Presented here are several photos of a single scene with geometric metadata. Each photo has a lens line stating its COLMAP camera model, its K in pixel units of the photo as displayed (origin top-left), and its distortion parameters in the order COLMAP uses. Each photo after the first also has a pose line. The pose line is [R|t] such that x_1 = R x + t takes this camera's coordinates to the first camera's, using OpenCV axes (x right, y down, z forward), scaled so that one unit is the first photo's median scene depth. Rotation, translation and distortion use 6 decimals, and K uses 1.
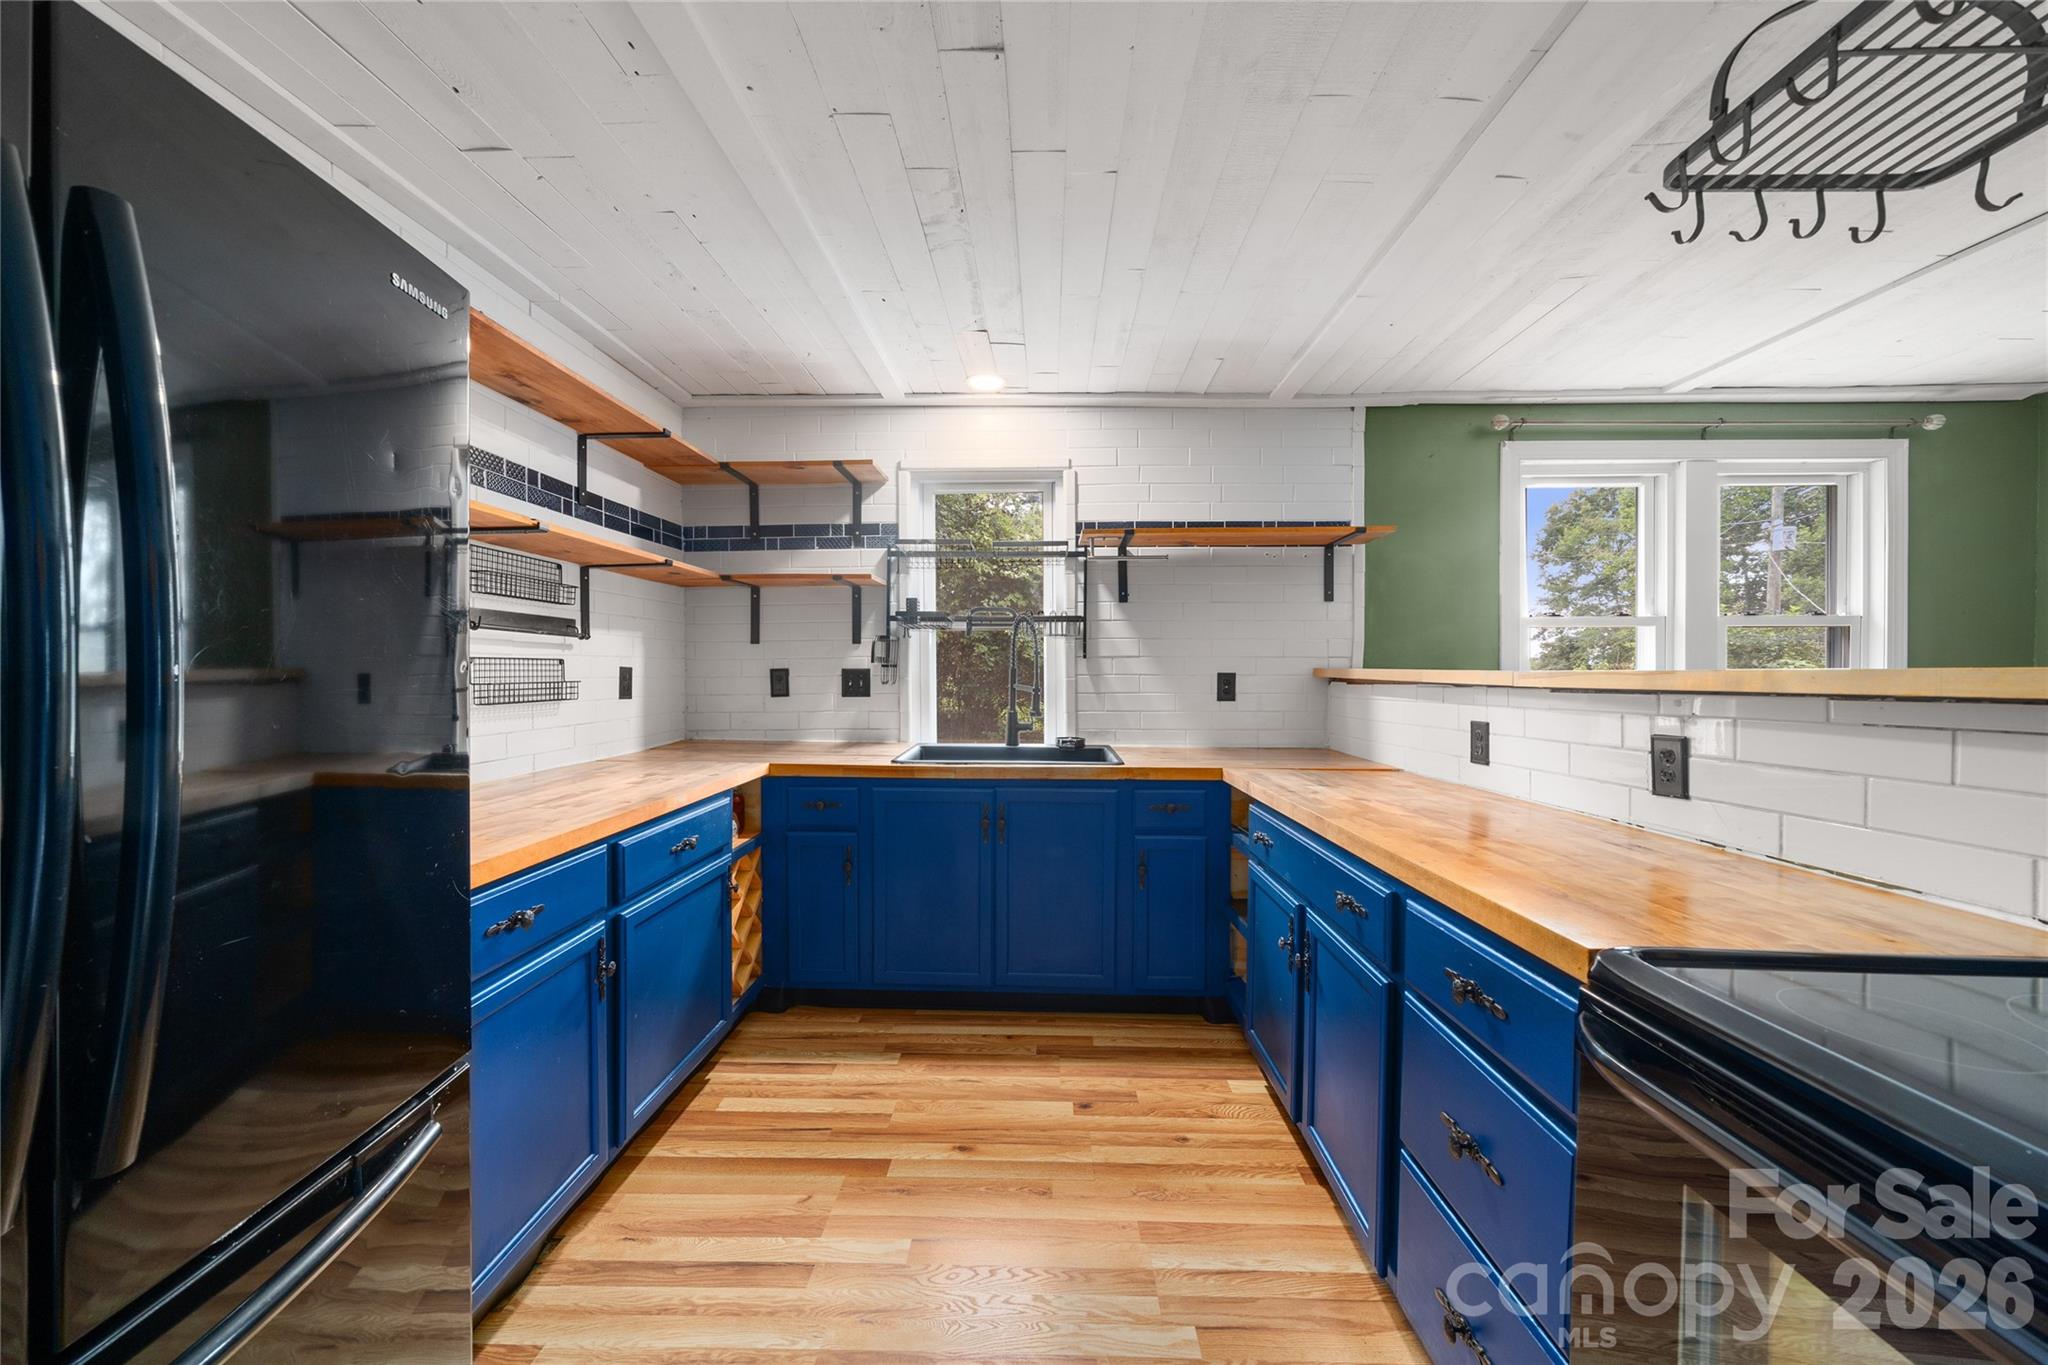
lens RADIAL K [[707.9, 0, 1035.0], [0, 707.9, 672.7], [0, 0, 1]] dist [-0.005892, 0.000059]
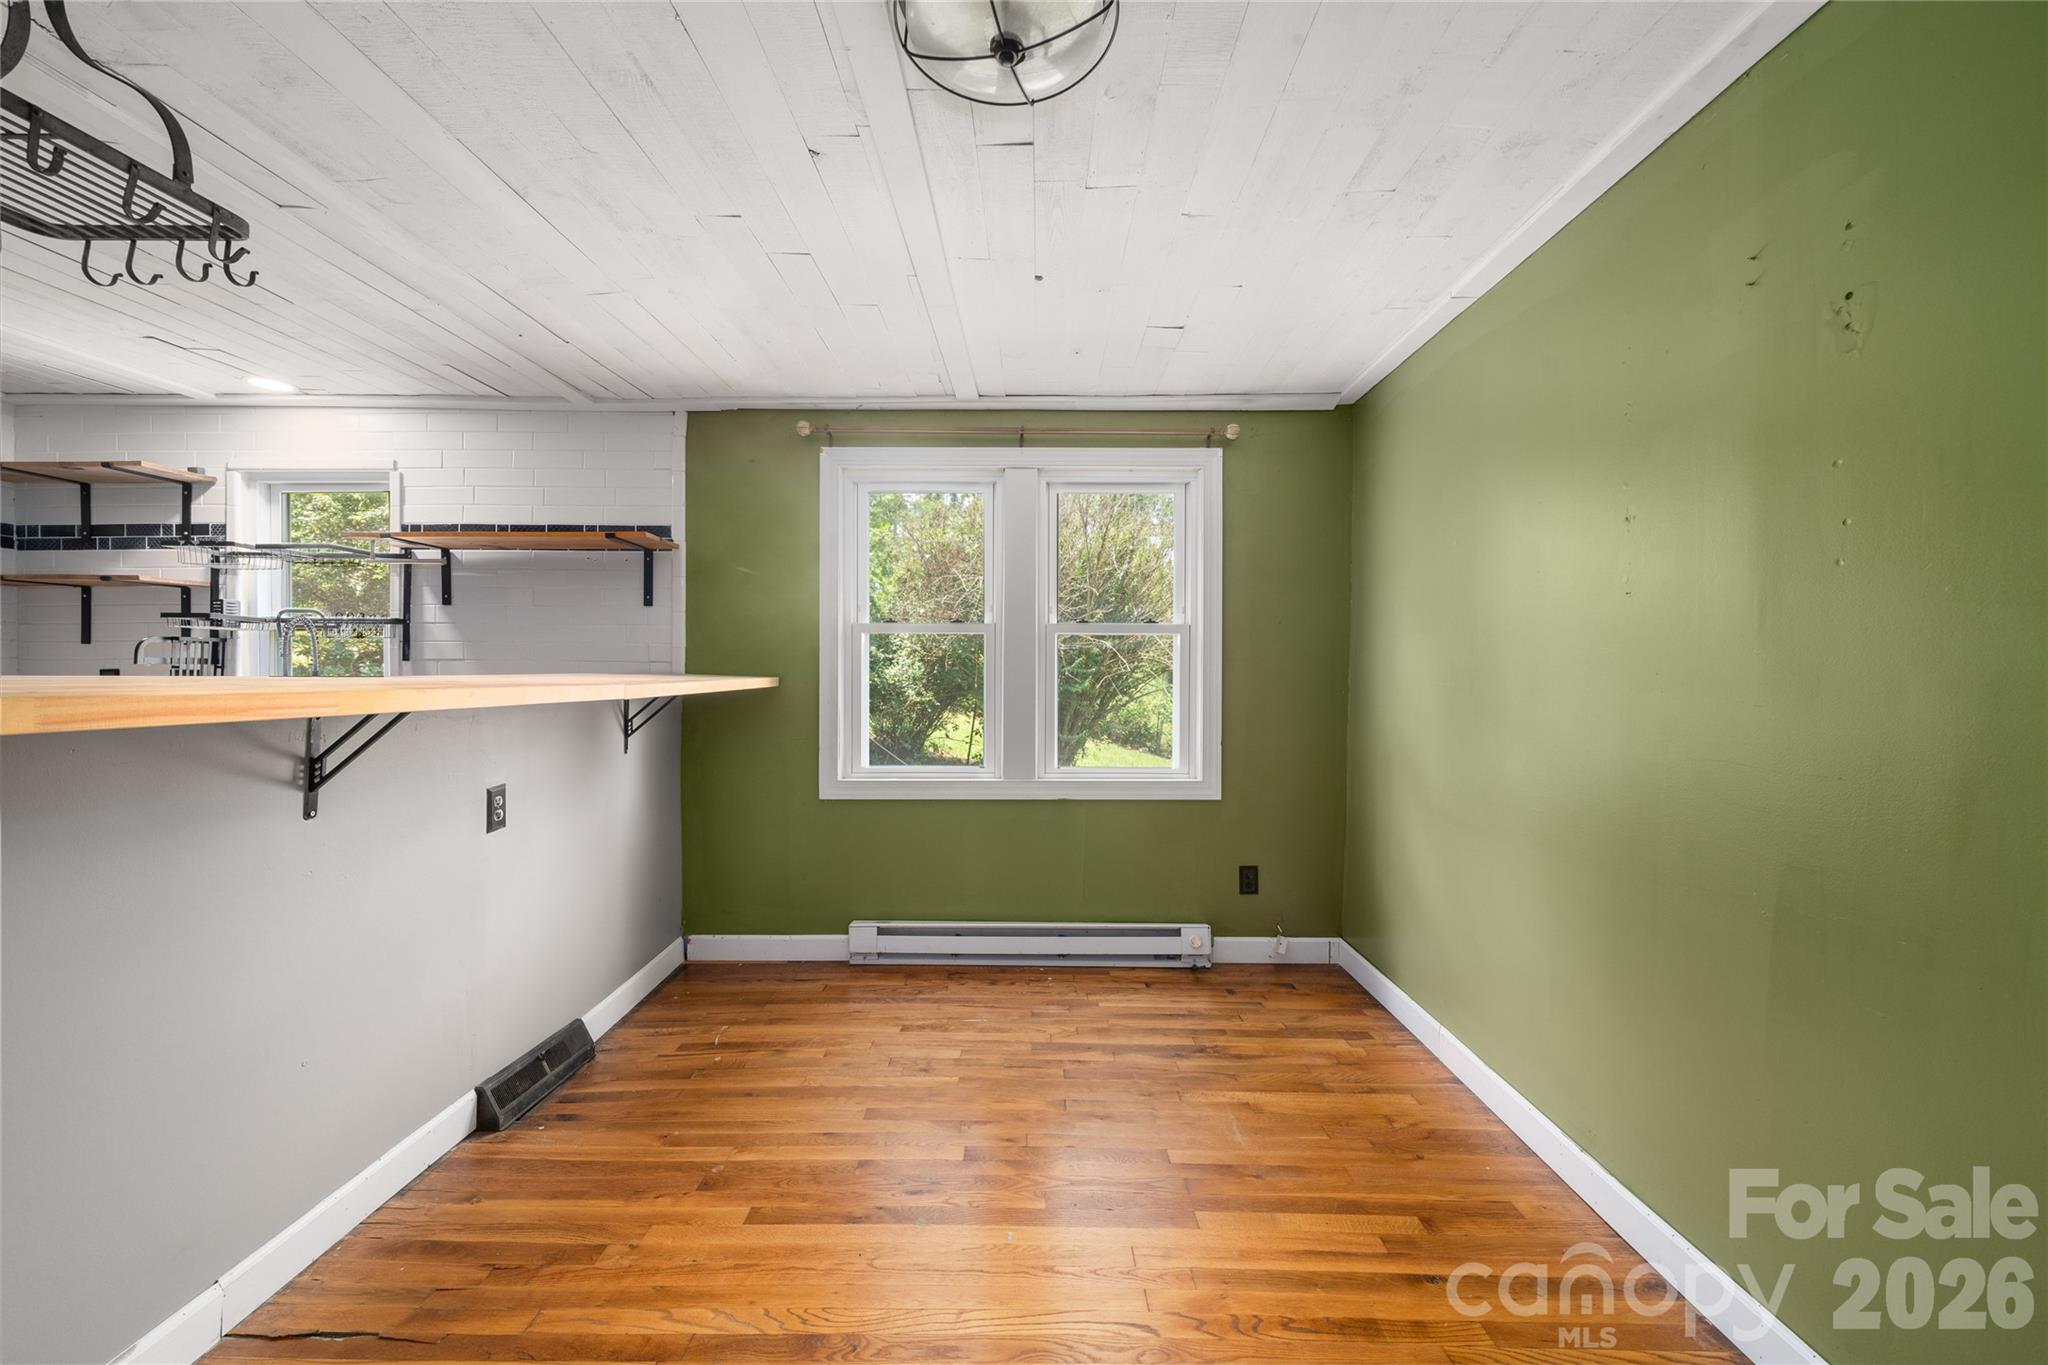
lens RADIAL K [[754.4, 0, 1020.3], [0, 754.4, 678.6], [0, 0, 1]] dist [-0.007938, 0.000450]
pose [[0.999896, 0.007898, 0.012073, 0.961058], [-0.007932, 0.999965, 0.002774, -0.005195], [-0.012050, -0.002870, 0.999923, -0.070235]]
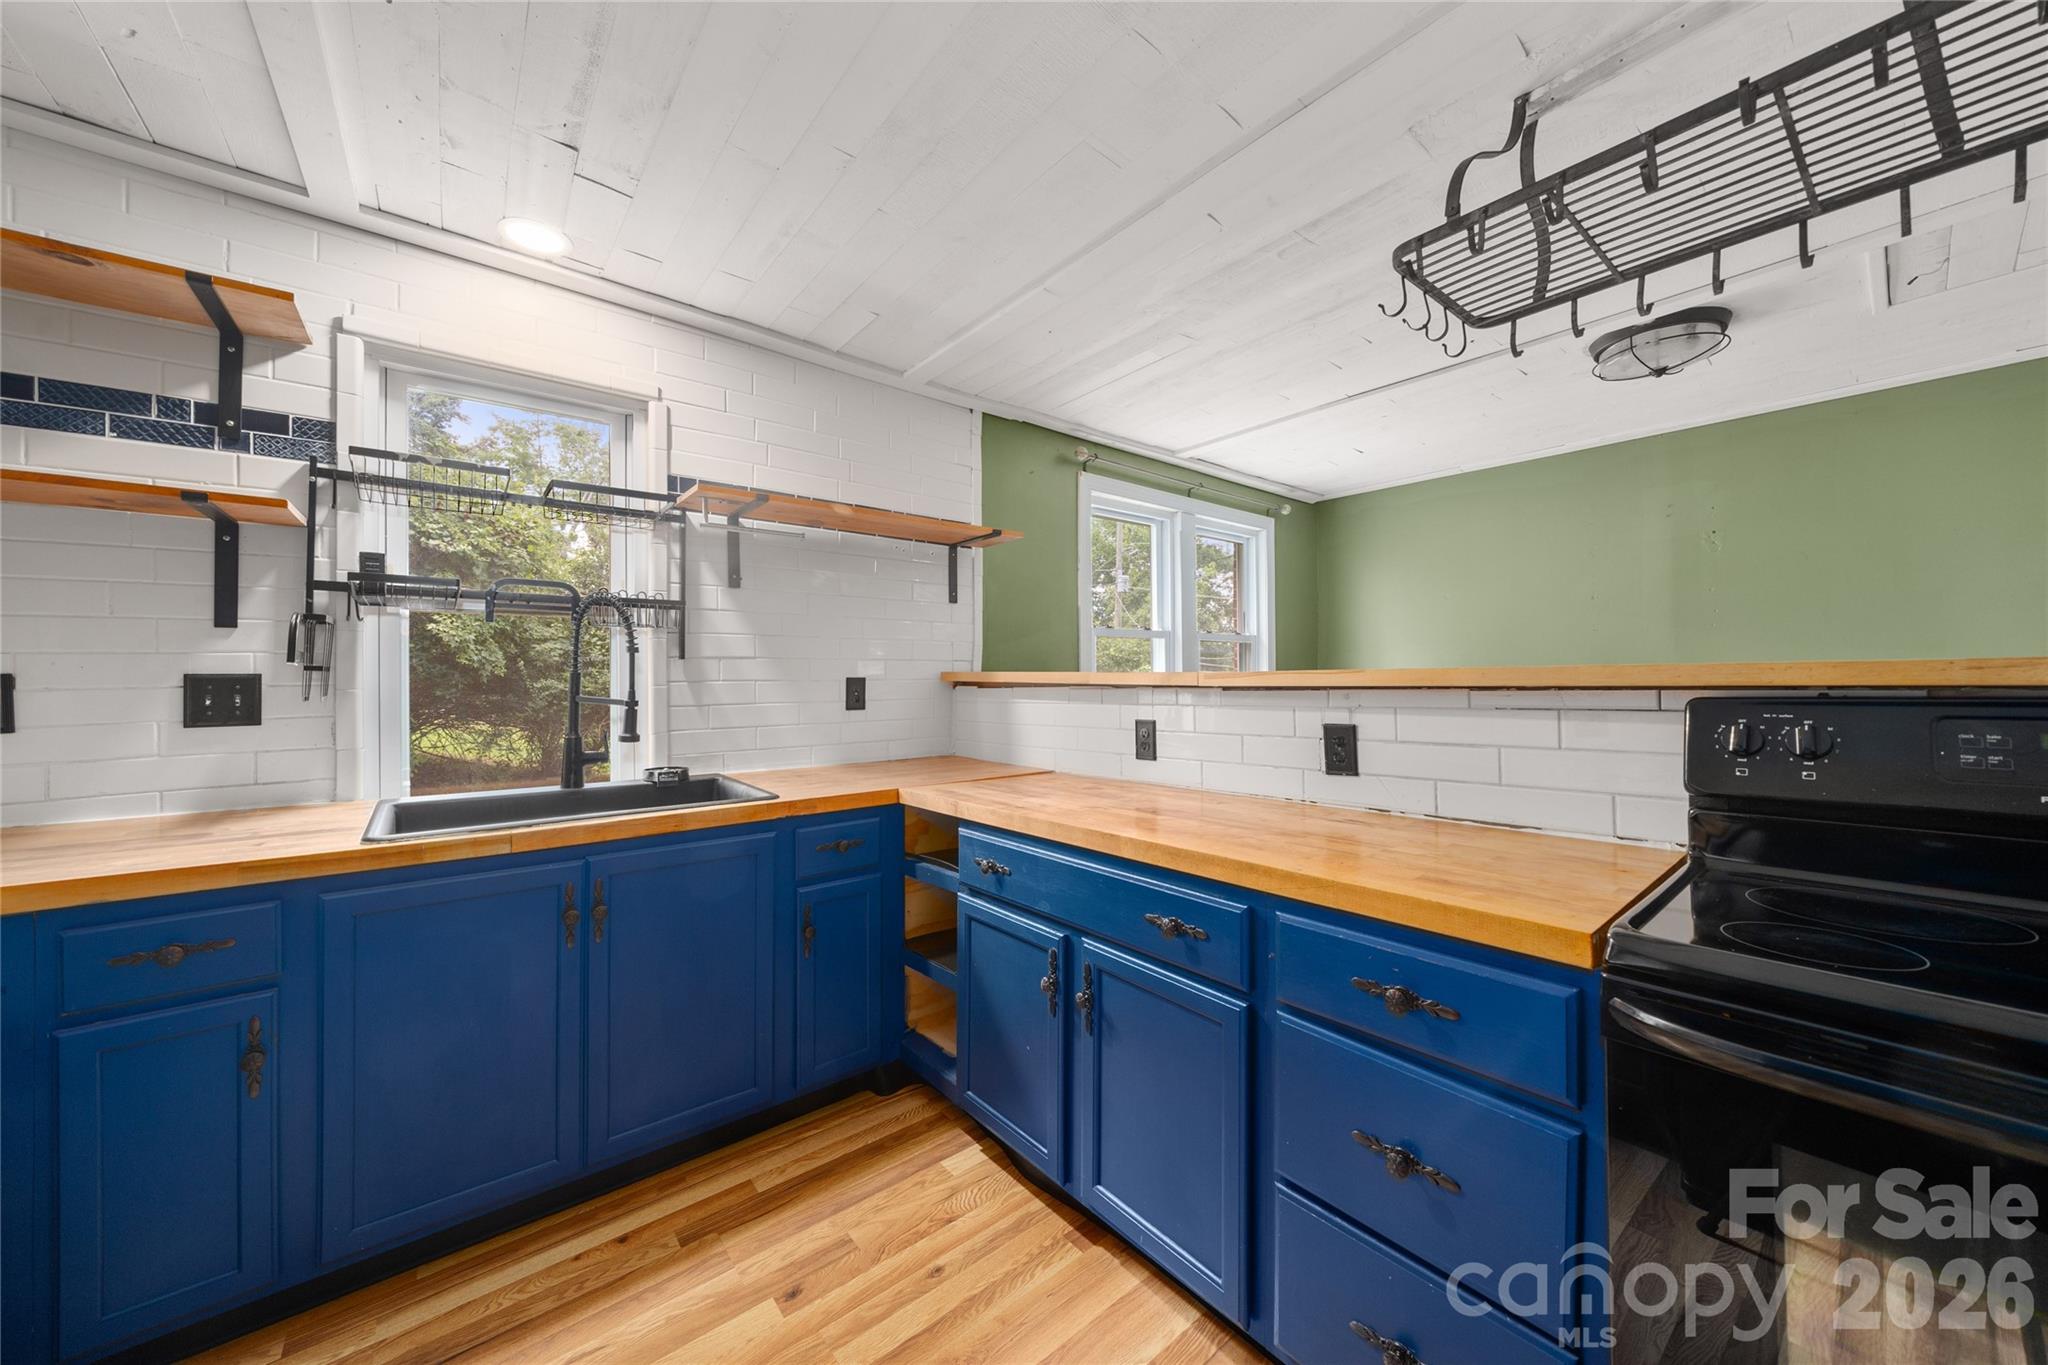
lens RADIAL K [[707.9, 0, 1021.8], [0, 707.9, 665.5], [0, 0, 1]] dist [-0.005892, 0.000059]
pose [[0.759286, 0.004644, 0.650741, -0.147701], [0.008975, 0.999805, -0.017607, 0.002755], [-0.650696, 0.019210, 0.759096, 0.213048]]
